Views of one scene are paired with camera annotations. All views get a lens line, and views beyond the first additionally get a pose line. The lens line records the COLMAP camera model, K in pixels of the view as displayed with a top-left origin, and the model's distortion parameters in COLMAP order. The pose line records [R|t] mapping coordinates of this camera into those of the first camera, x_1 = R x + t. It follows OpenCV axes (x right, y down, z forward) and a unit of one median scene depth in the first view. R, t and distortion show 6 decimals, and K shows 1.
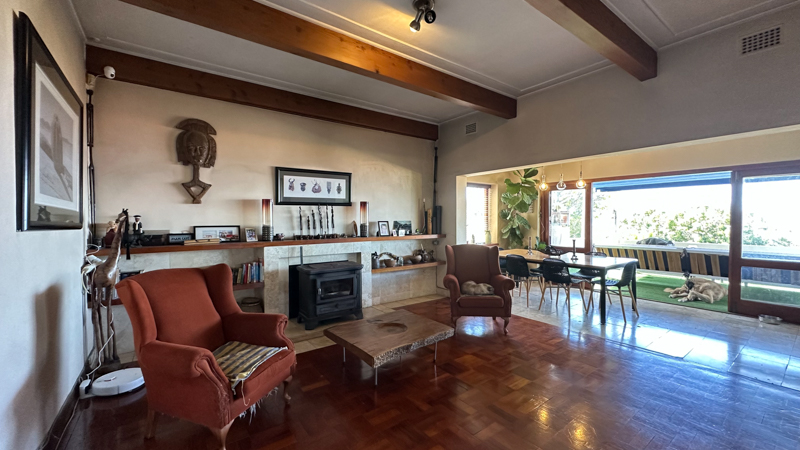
lens RADIAL K [[321.9, 0, 397.6], [0, 321.9, 222.9], [0, 0, 1]] dist [0.003410, 0.000047]
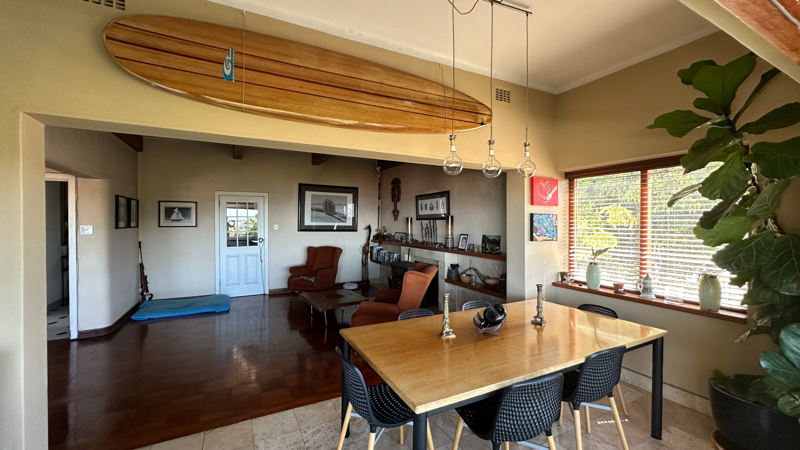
lens RADIAL K [[321.9, 0, 399.9], [0, 321.9, 223.9], [0, 0, 1]] dist [0.003410, 0.000047]
pose [[-0.150651, 0.012465, -0.988508, 1.078433], [-0.009471, 0.999856, 0.014052, -0.055956], [0.988542, 0.011479, -0.150512, 1.078629]]
